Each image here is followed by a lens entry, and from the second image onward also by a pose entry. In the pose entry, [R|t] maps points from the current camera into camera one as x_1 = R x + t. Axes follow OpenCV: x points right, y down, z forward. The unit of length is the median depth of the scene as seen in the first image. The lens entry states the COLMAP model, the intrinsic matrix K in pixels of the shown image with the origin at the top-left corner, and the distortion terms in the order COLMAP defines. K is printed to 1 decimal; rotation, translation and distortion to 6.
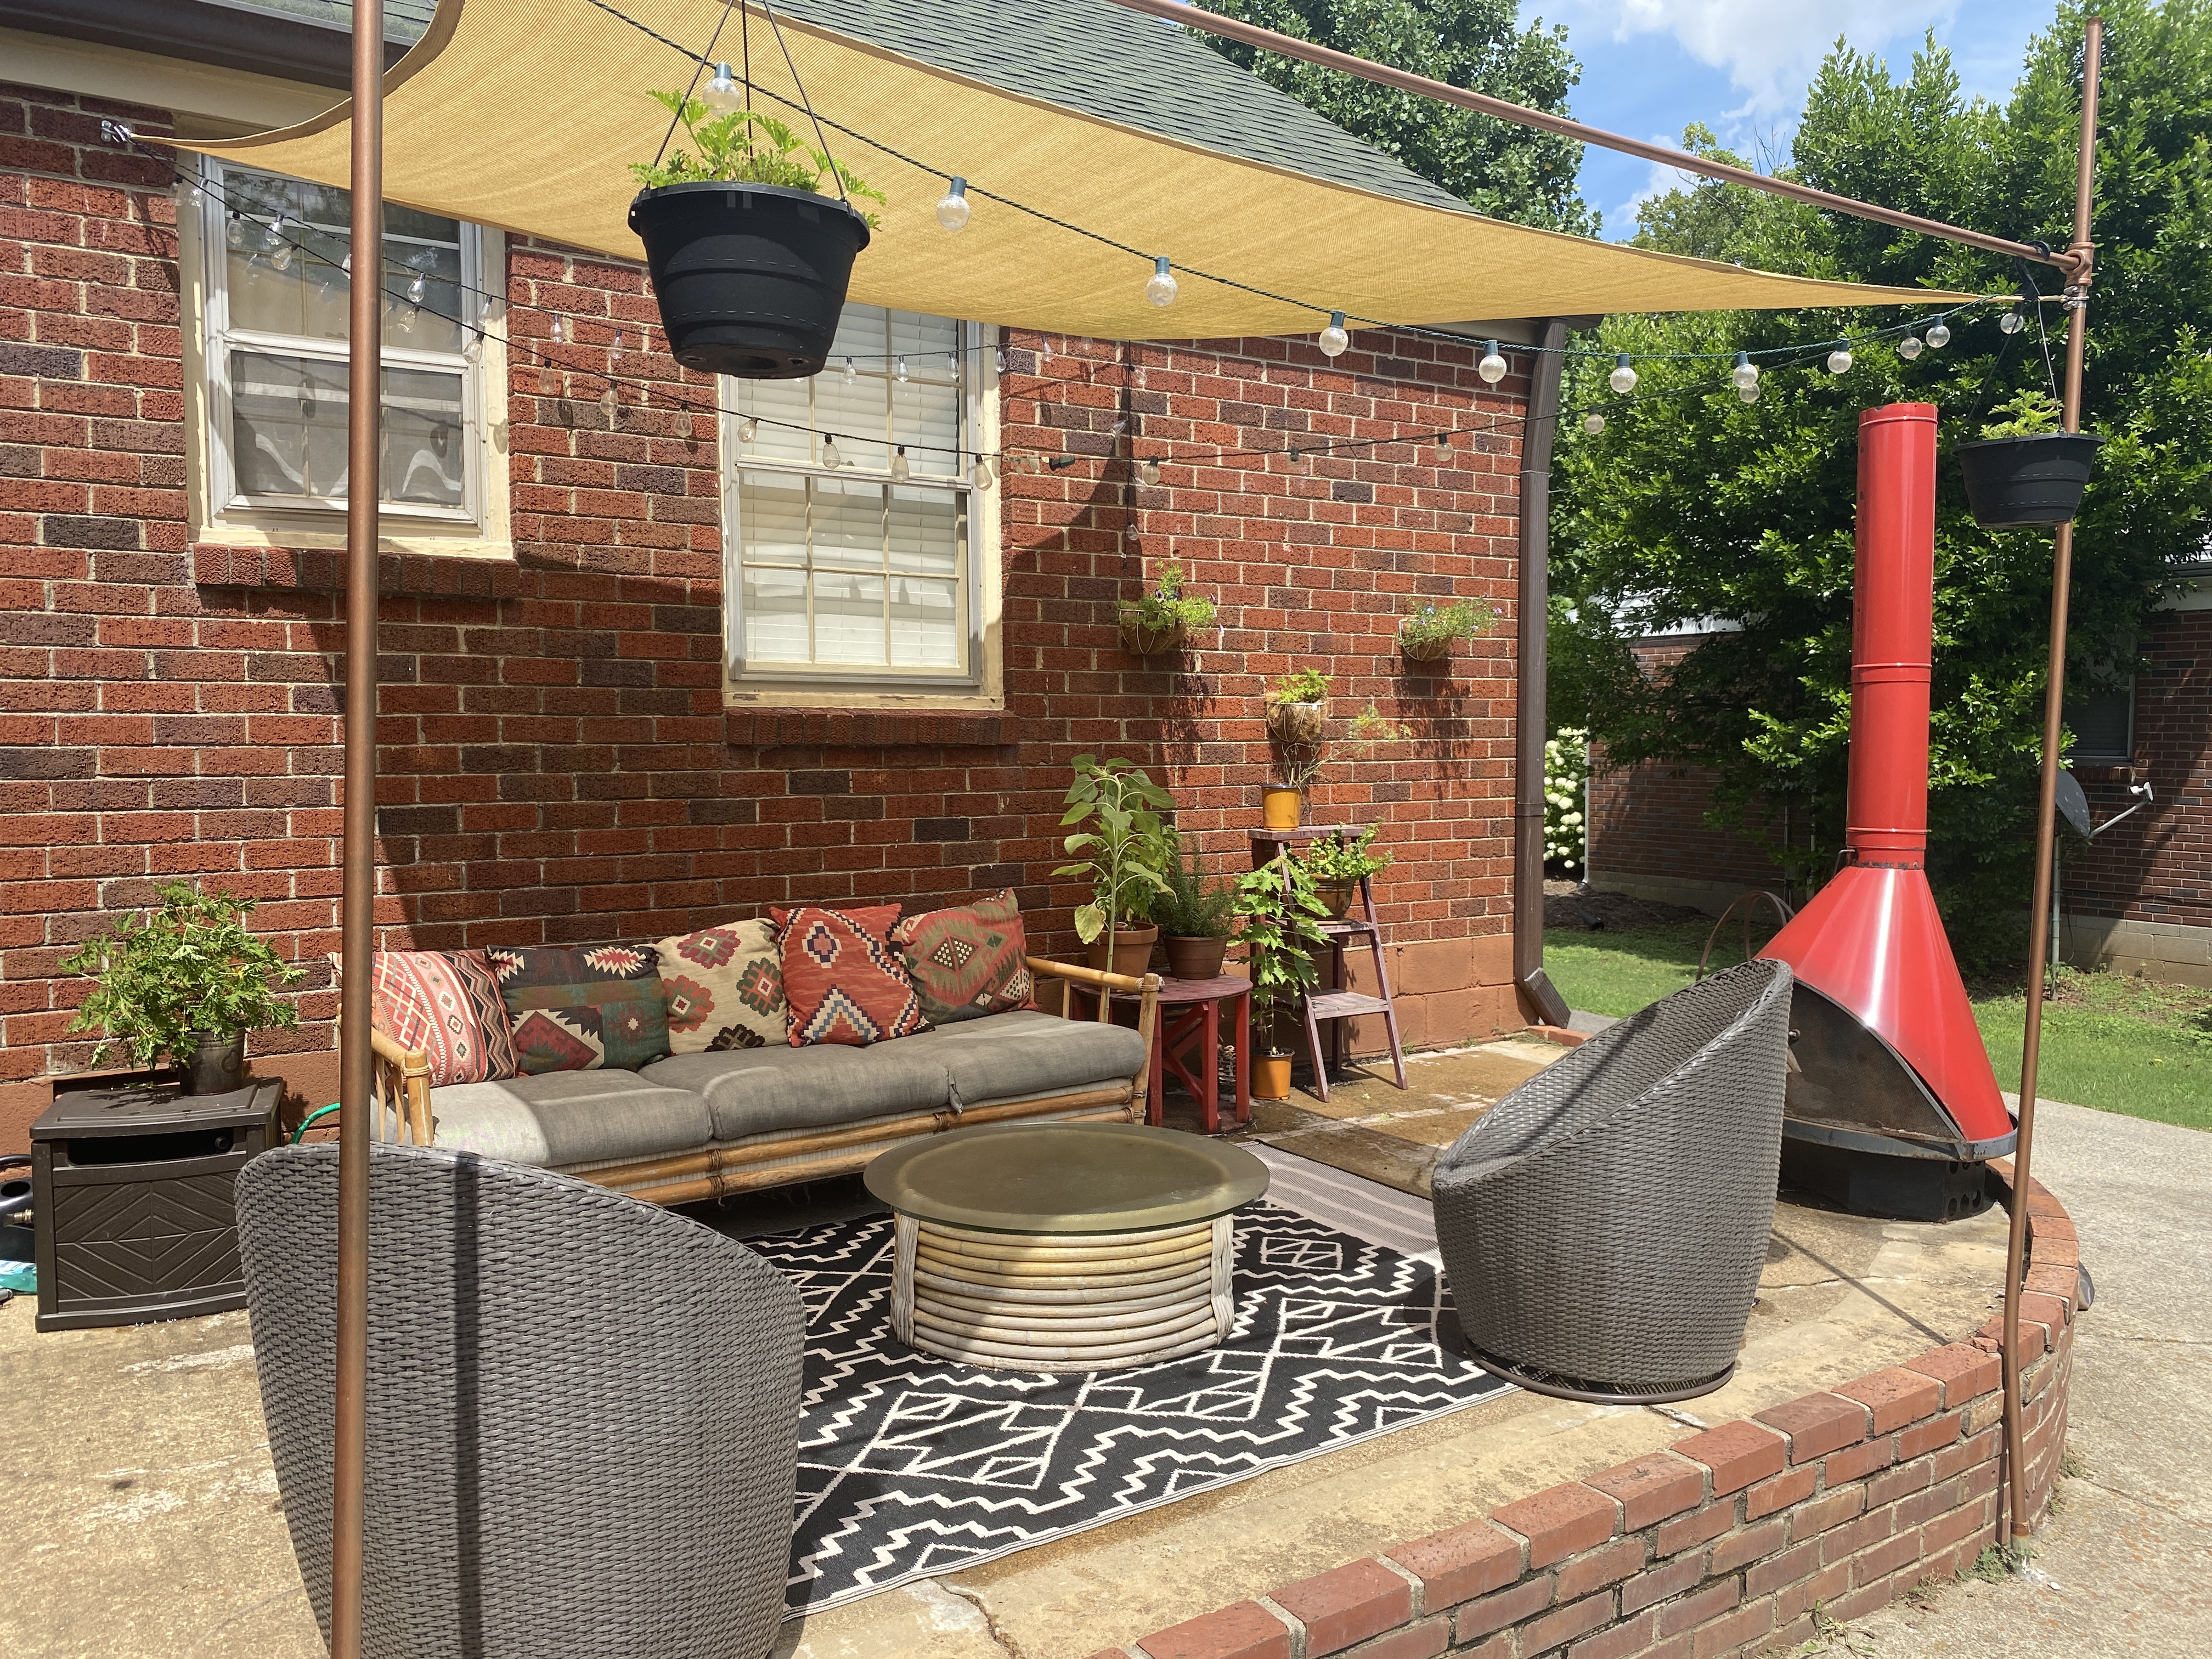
lens RADIAL K [[1662.8, 0, 1128.5], [0, 1662.8, 849.5], [0, 0, 1]] dist [0.062058, -0.091766]
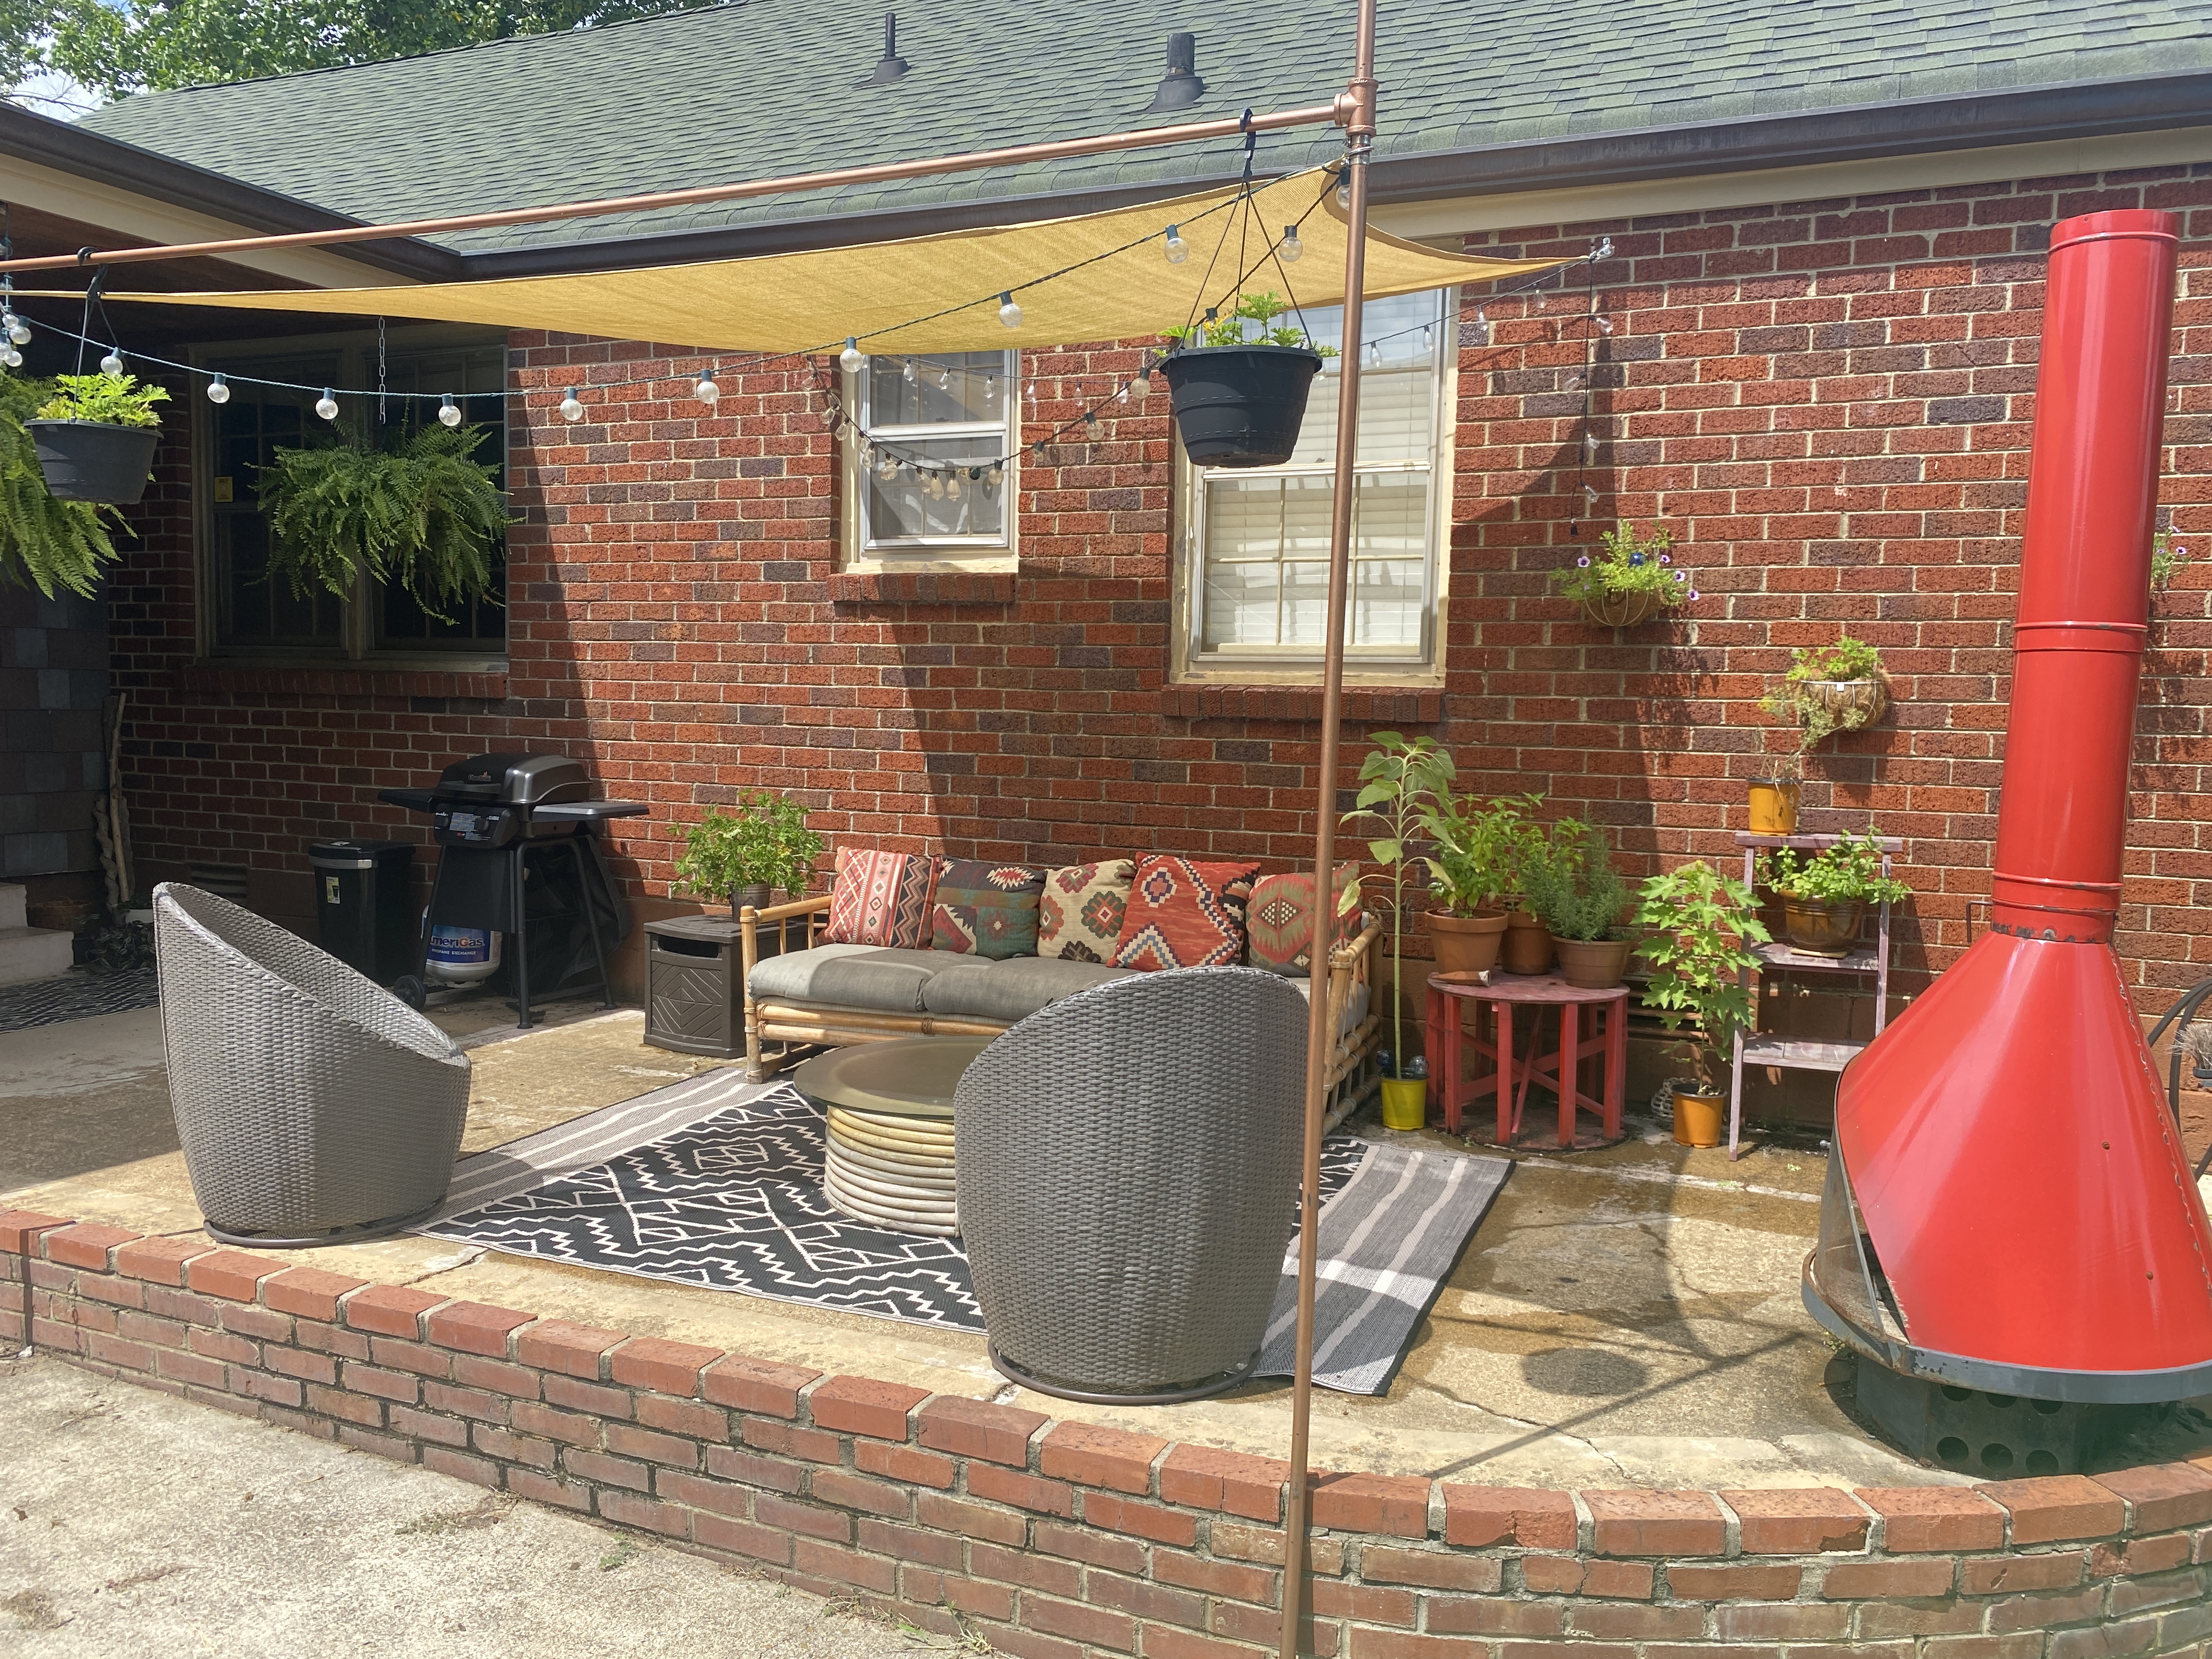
lens RADIAL K [[1662.8, 0, 1093.4], [0, 1662.8, 834.1], [0, 0, 1]] dist [0.062058, -0.091766]
pose [[0.553051, 0.079010, -0.829392, 0.778869], [-0.077999, 0.996031, 0.042874, -0.027020], [0.829488, 0.040981, 0.557019, 0.324089]]
